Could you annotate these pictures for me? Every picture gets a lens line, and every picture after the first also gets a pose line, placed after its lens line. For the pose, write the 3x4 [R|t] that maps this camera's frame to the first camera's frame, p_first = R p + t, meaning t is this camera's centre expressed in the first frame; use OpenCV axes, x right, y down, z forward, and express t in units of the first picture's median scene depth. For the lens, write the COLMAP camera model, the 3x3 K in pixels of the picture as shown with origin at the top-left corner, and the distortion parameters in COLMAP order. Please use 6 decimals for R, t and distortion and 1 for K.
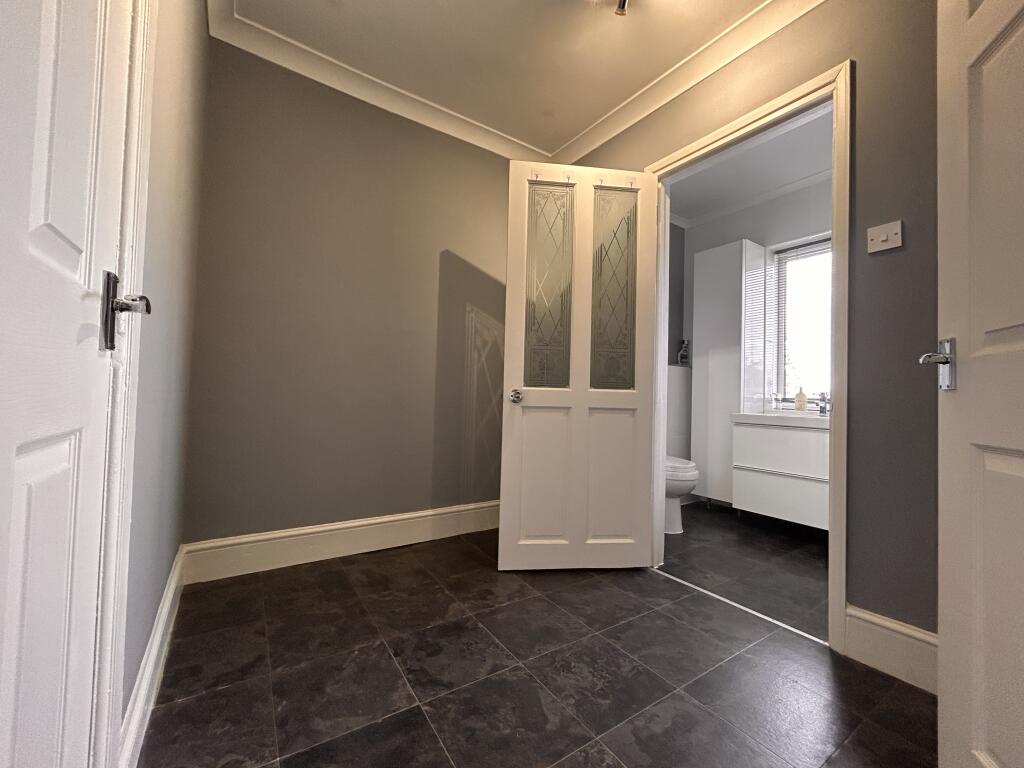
lens RADIAL K [[412.0, 0, 512.1], [0, 412.0, 383.4], [0, 0, 1]] dist [-0.002619, -0.000384]
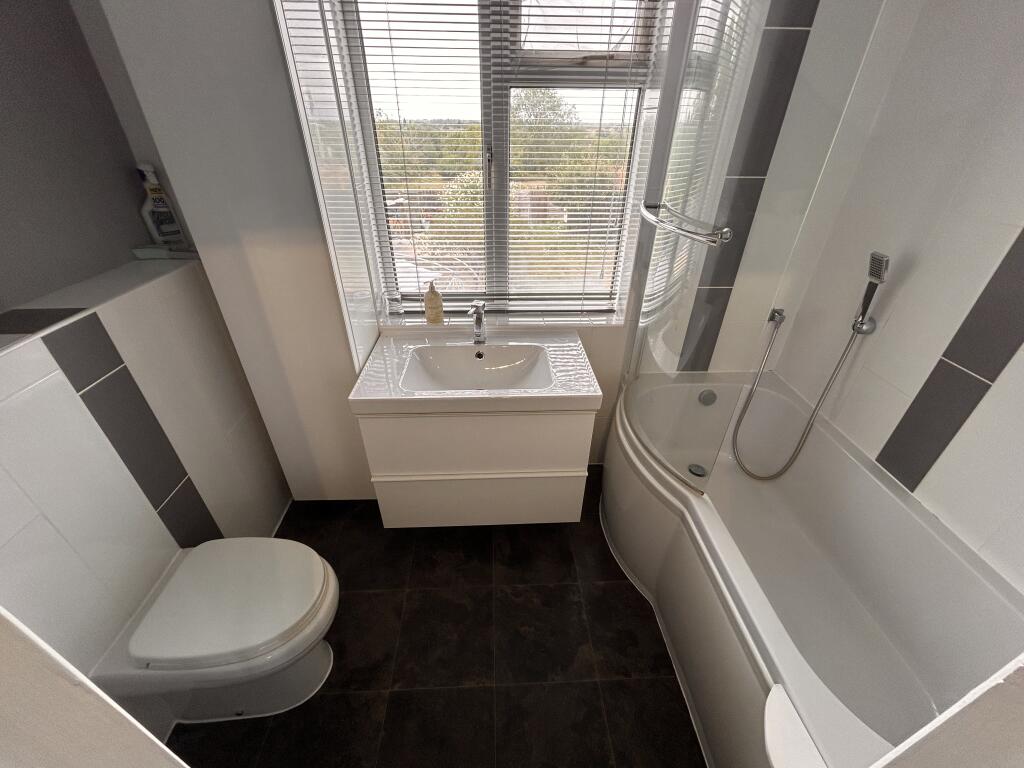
lens RADIAL K [[412.0, 0, 513.1], [0, 412.0, 384.9], [0, 0, 1]] dist [-0.002619, -0.000384]
pose [[0.510558, -0.485269, 0.709820, 0.230474], [-0.014130, 0.820676, 0.571219, -0.164071], [-0.859727, -0.301670, 0.412146, 0.497441]]
